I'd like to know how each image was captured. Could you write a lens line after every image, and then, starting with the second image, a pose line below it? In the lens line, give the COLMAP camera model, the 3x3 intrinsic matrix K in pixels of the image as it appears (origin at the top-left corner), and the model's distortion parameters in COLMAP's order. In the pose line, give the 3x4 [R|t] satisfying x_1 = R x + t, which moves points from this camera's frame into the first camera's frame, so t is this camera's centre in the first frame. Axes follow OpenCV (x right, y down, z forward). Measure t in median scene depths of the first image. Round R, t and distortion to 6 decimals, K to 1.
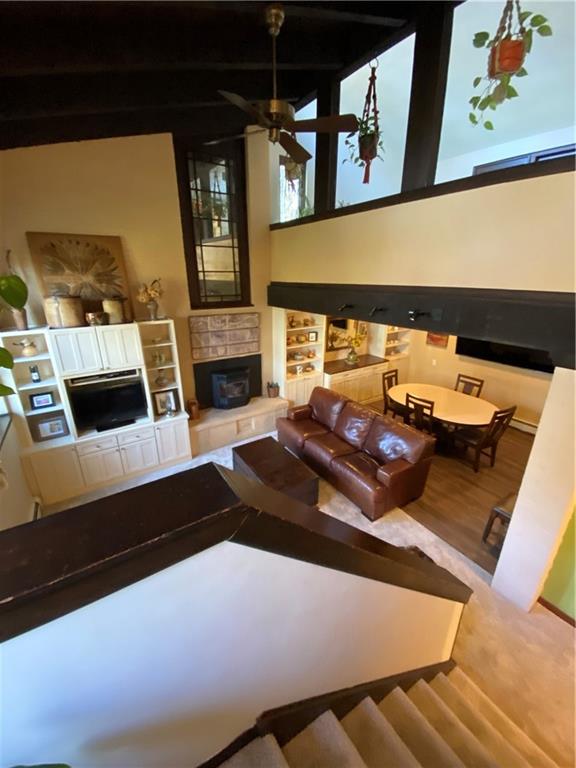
lens RADIAL K [[305.7, 0, 285.5], [0, 305.7, 383.9], [0, 0, 1]] dist [0.042049, -0.038886]
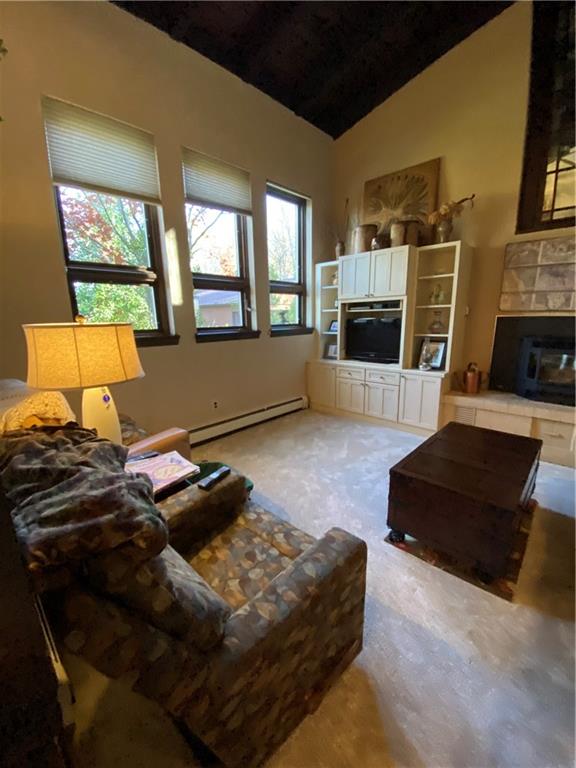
lens RADIAL K [[305.7, 0, 285.5], [0, 305.7, 383.9], [0, 0, 1]] dist [0.042049, -0.038886]
pose [[0.230456, 0.202254, -0.951832, 0.285940], [-0.315158, 0.940951, 0.123637, 0.143757], [0.920633, 0.271484, 0.280589, 0.420977]]
